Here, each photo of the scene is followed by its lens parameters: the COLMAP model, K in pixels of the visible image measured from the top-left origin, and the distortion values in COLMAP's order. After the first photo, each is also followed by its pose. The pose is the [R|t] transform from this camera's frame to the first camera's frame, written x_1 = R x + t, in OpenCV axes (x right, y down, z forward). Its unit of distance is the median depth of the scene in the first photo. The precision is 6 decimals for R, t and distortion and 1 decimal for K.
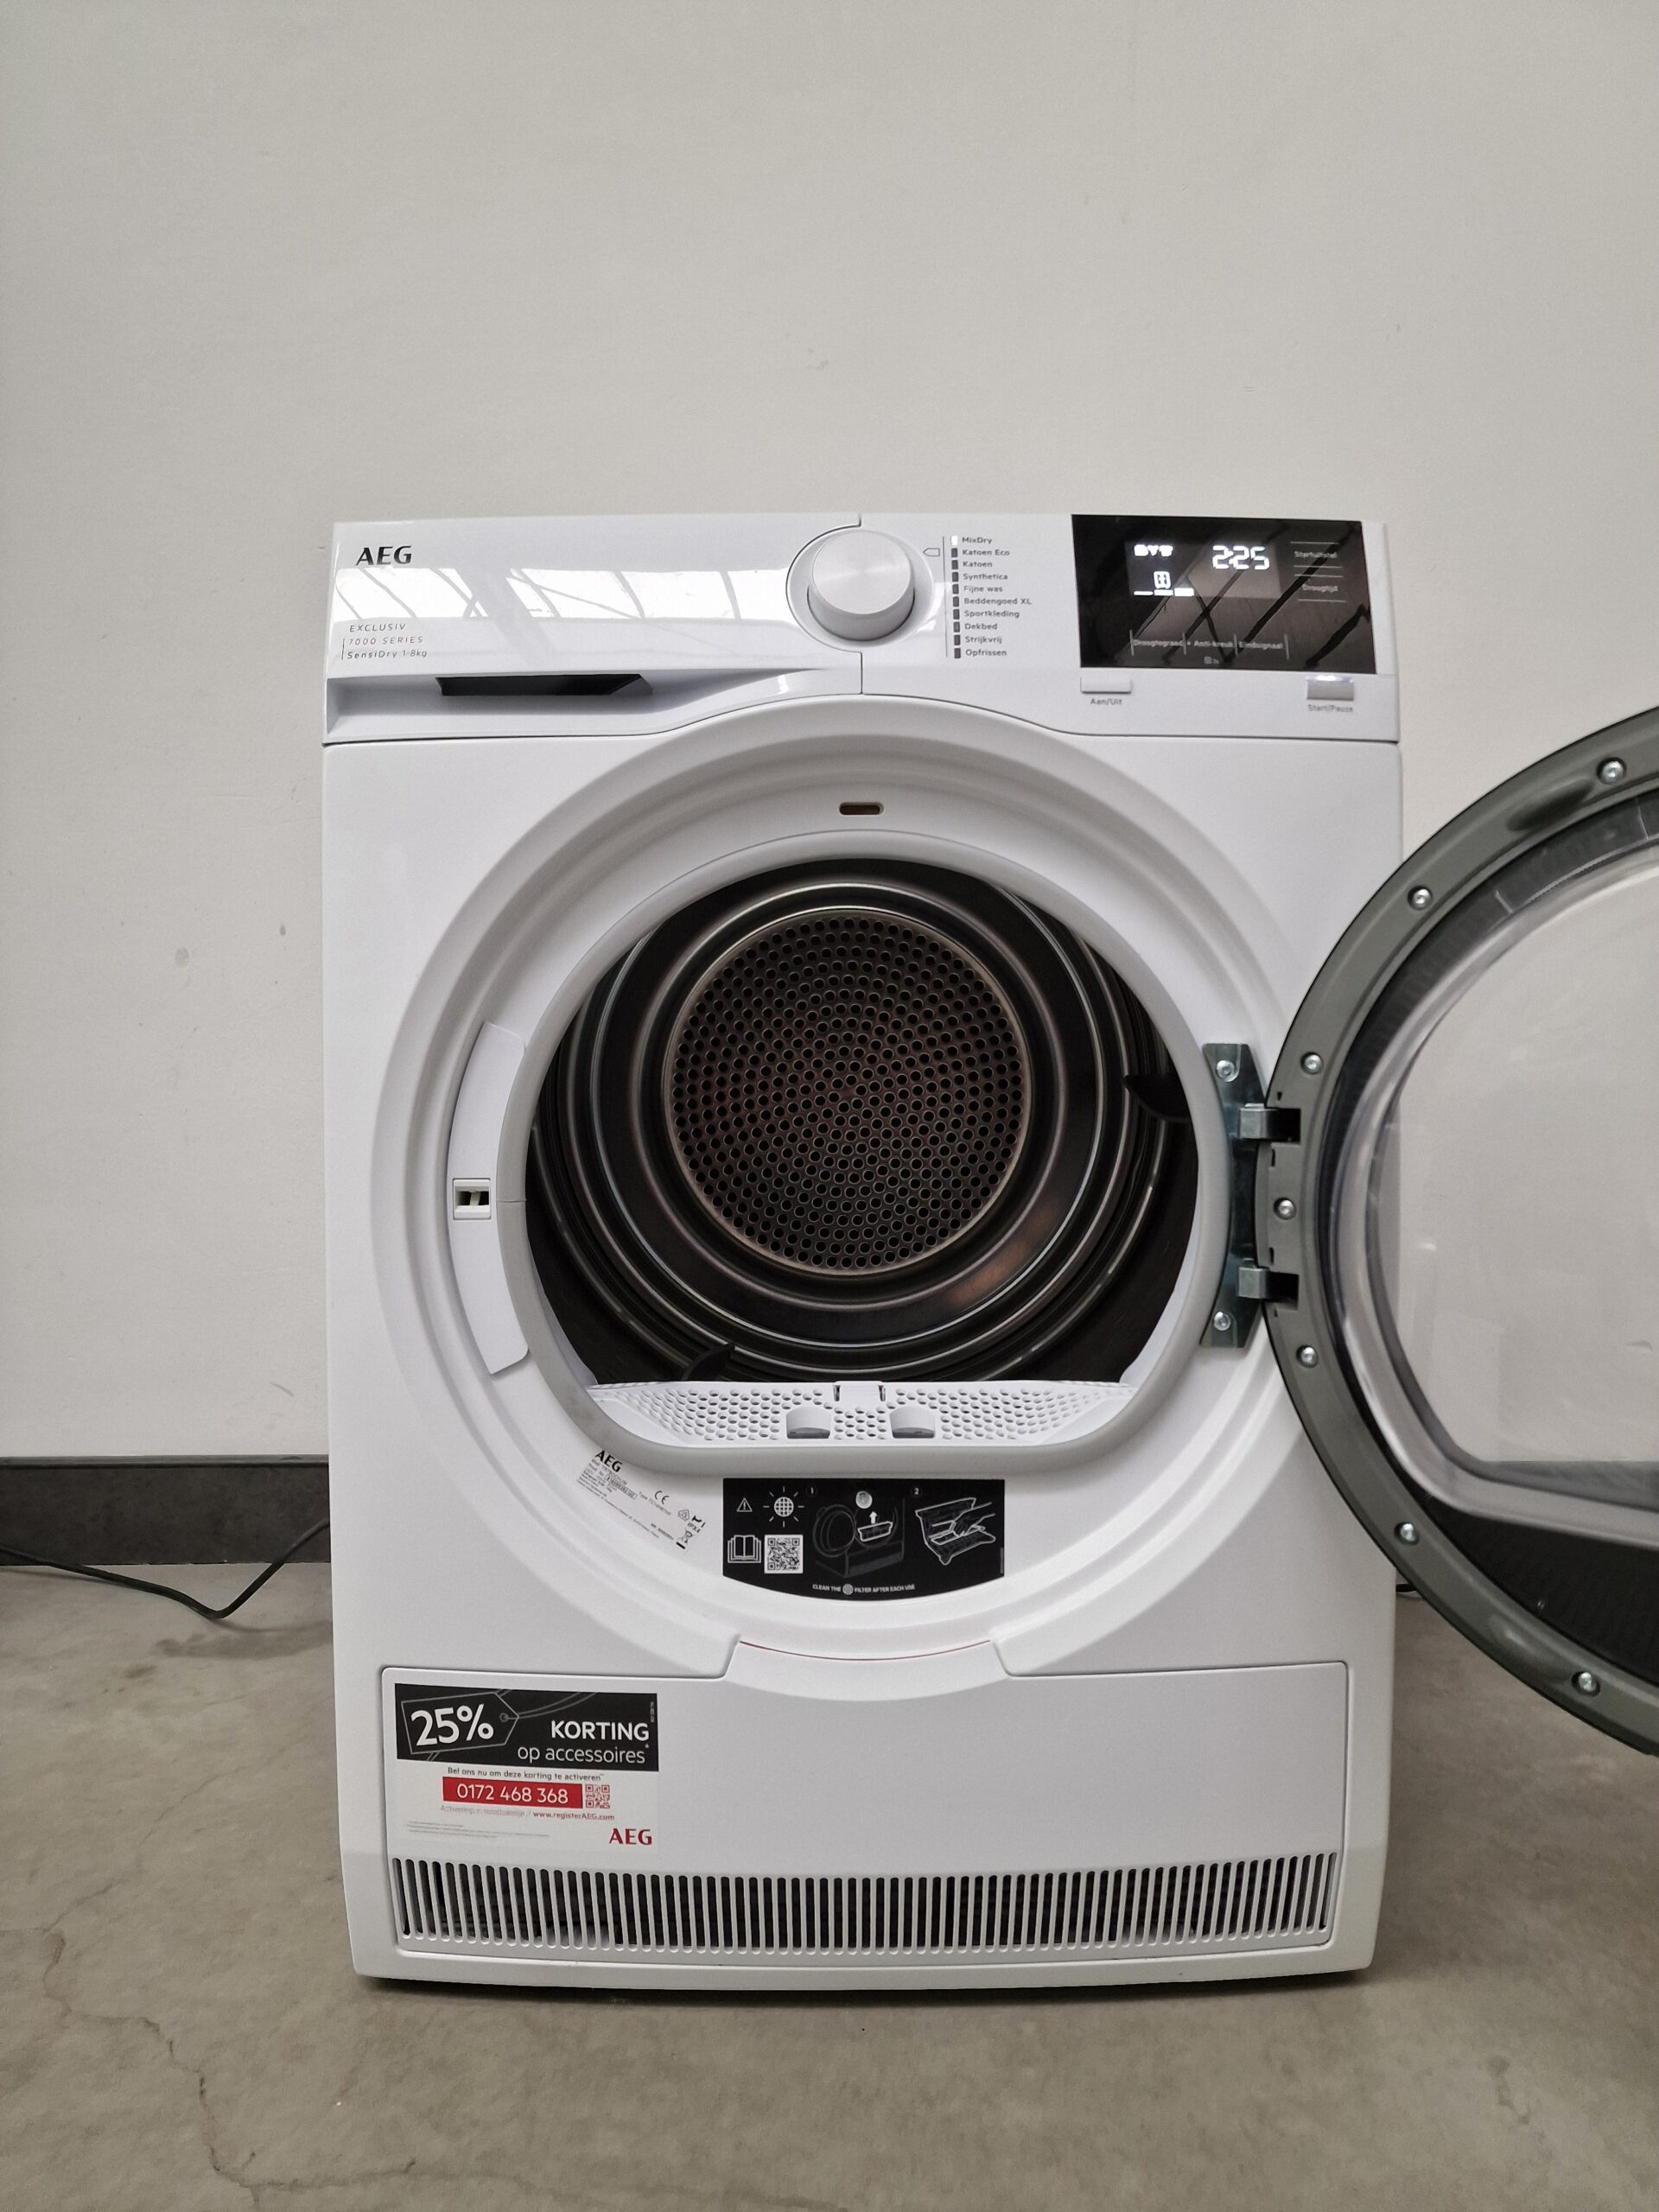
lens RADIAL K [[1461.6, 0, 847.1], [0, 1461.6, 1072.4], [0, 0, 1]] dist [0.008668, 0.041903]
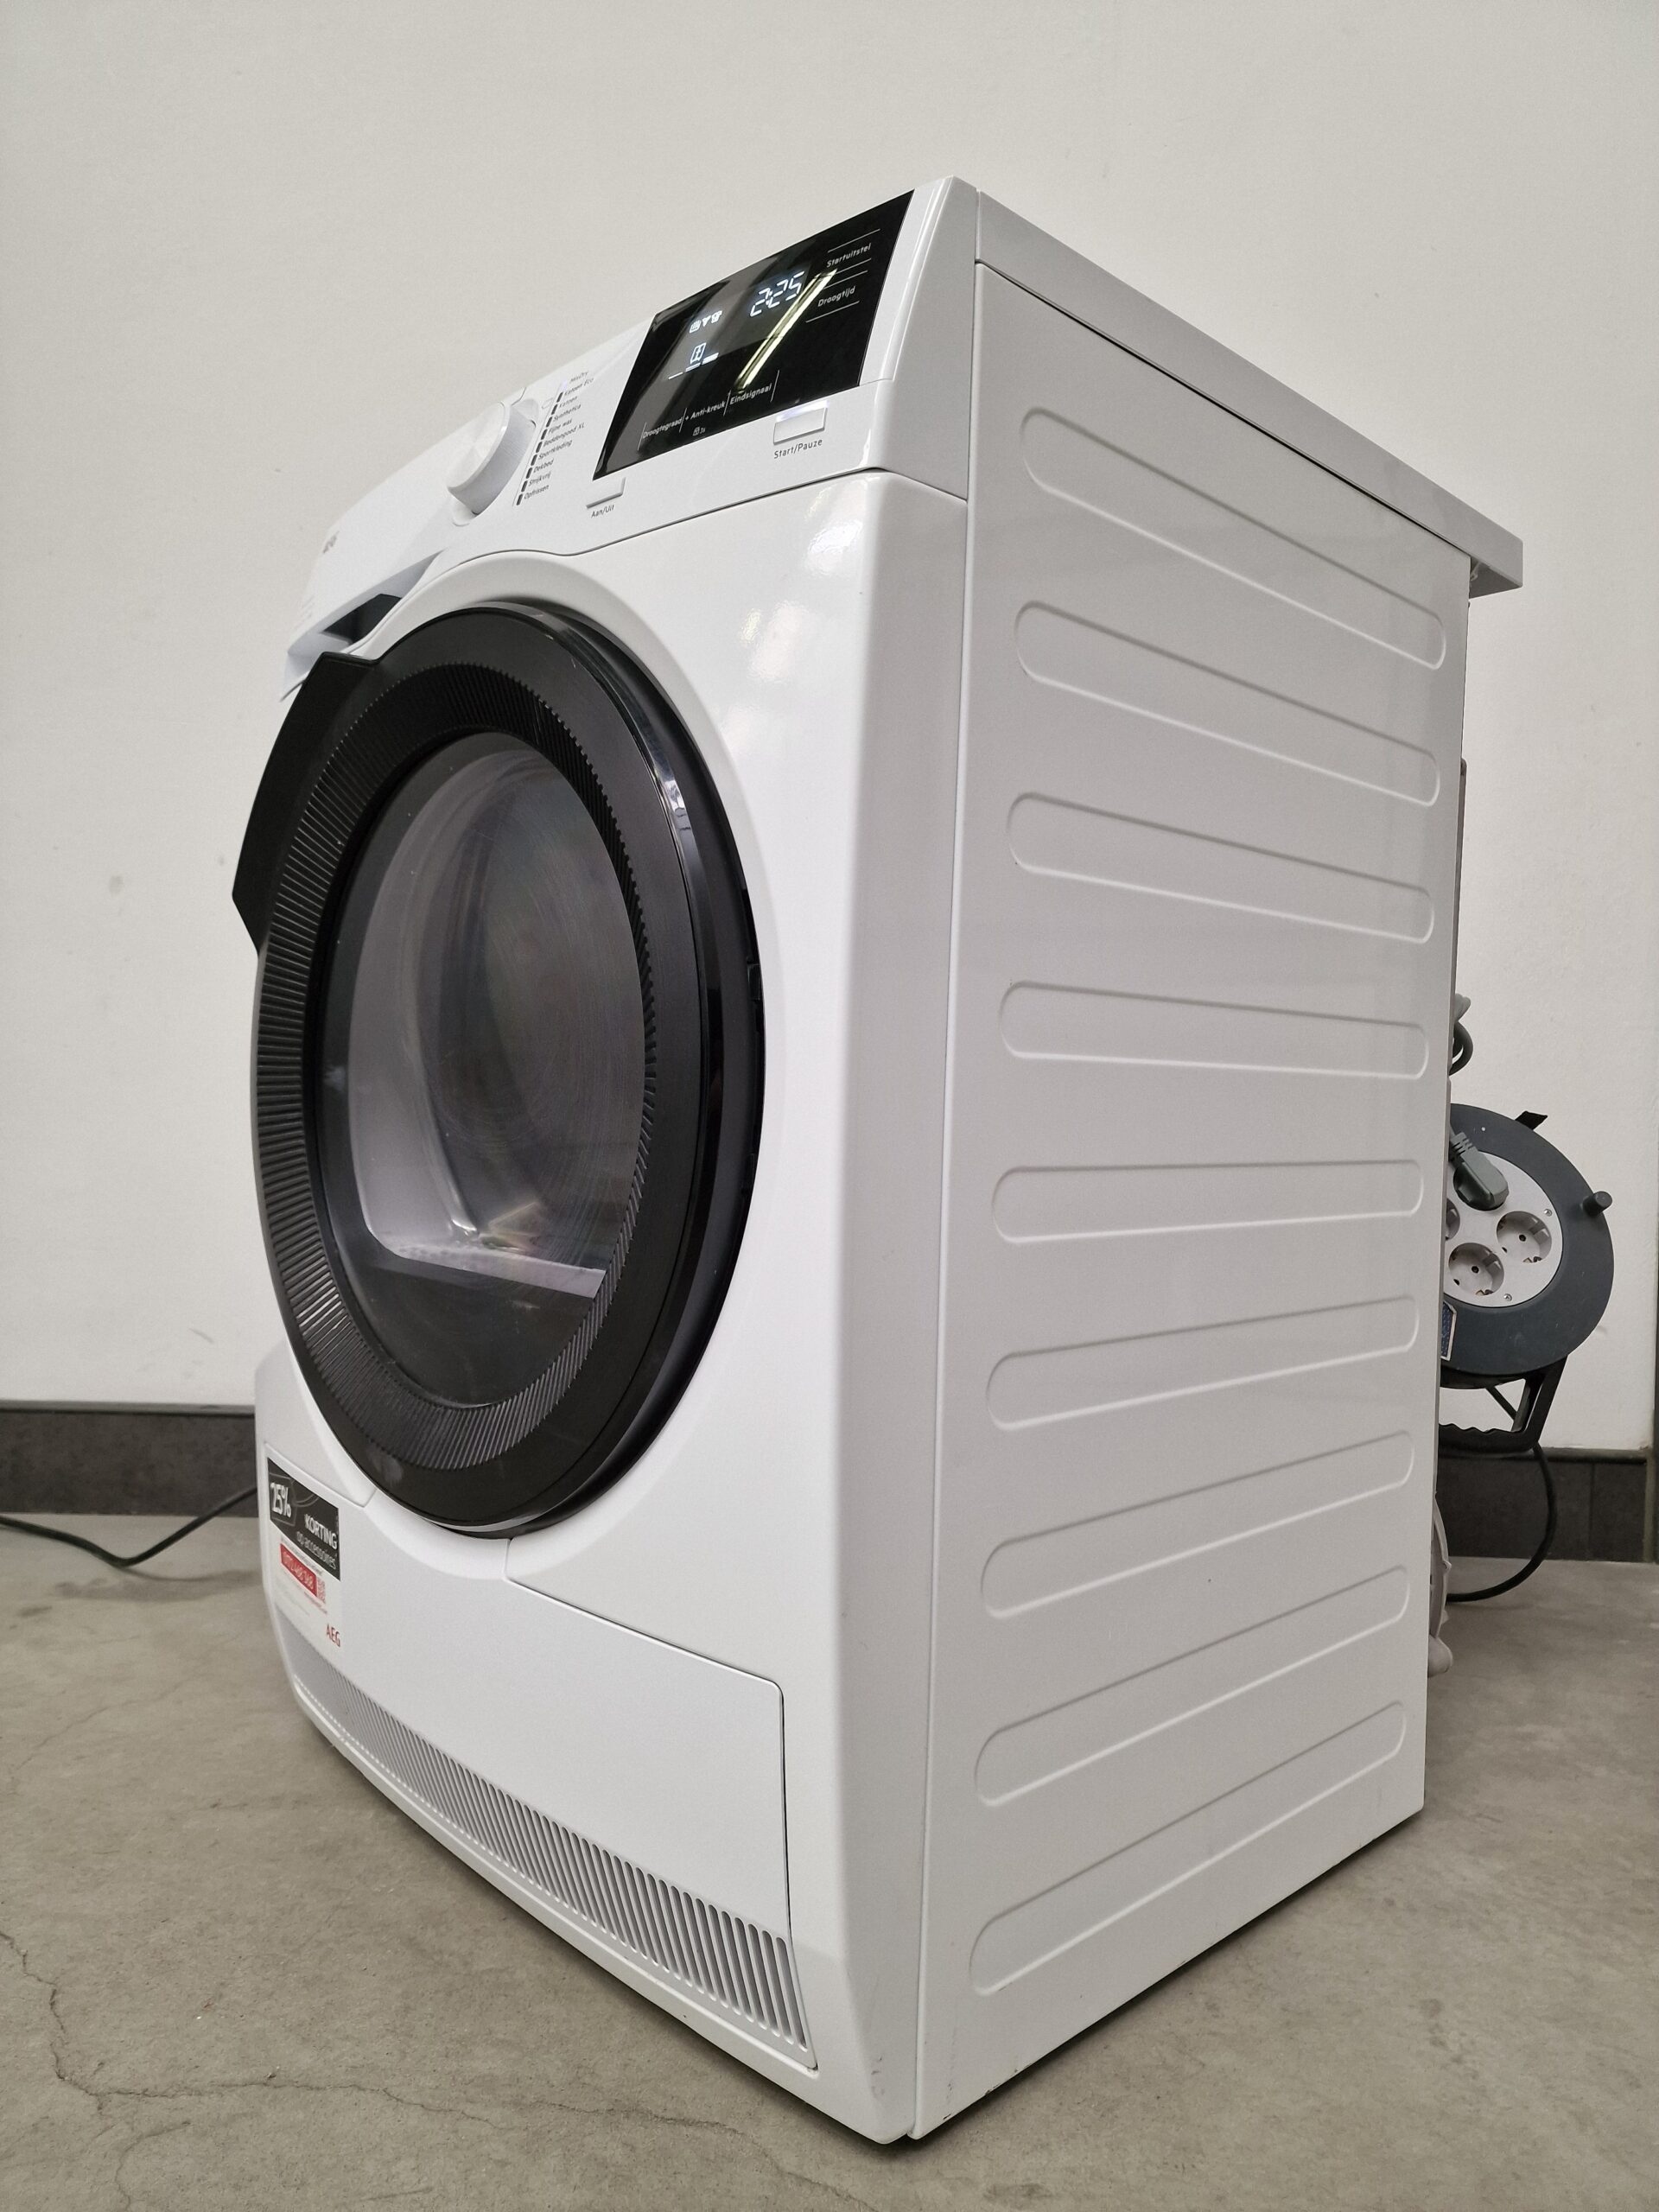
lens RADIAL K [[1531.1, 0, 829.5], [0, 1531.1, 1106.0], [0, 0, 1]] dist [0.031884, -0.038395]
pose [[0.666208, 0.032909, -0.745039, 0.953264], [-0.056651, 0.998373, -0.006558, 0.104755], [0.743611, 0.046576, 0.666988, 0.478664]]
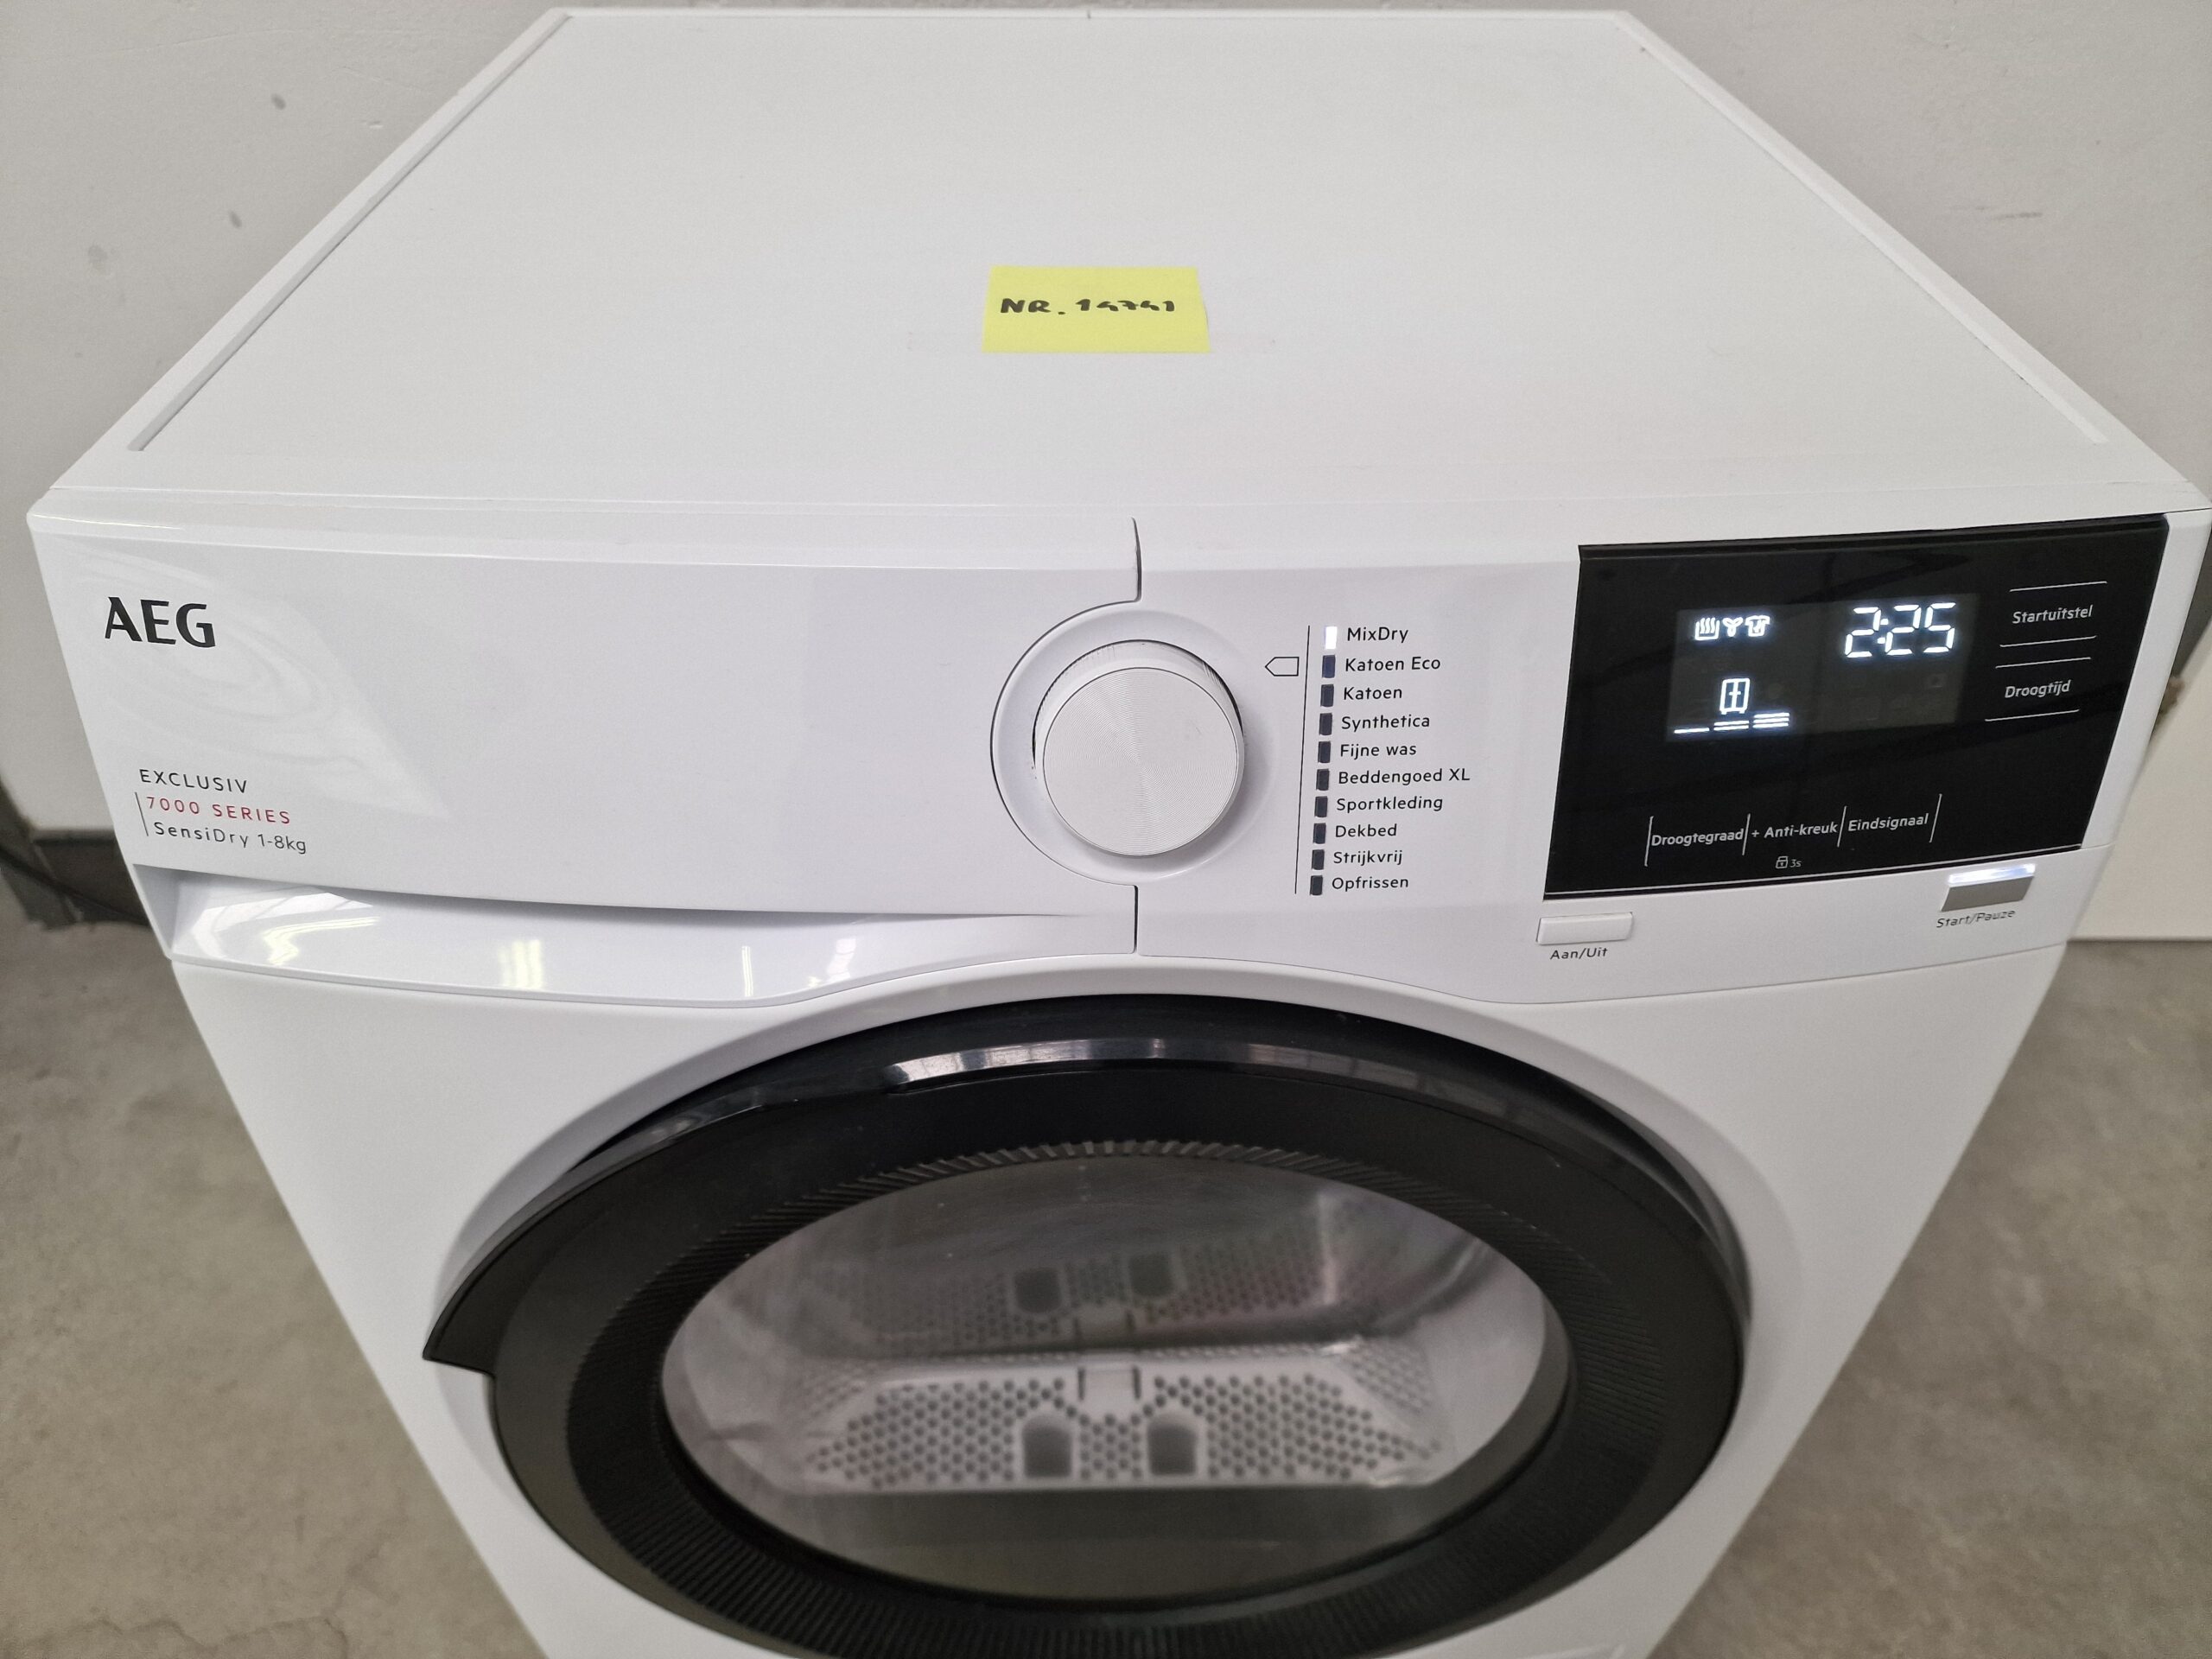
lens RADIAL K [[1531.1, 0, 1106.0], [0, 1531.1, 829.5], [0, 0, 1]] dist [0.031884, -0.038395]
pose [[0.999846, 0.001037, 0.017544, -0.010249], [-0.011630, 0.787468, 0.616246, -0.624931], [-0.013176, -0.616355, 0.787358, 0.559436]]
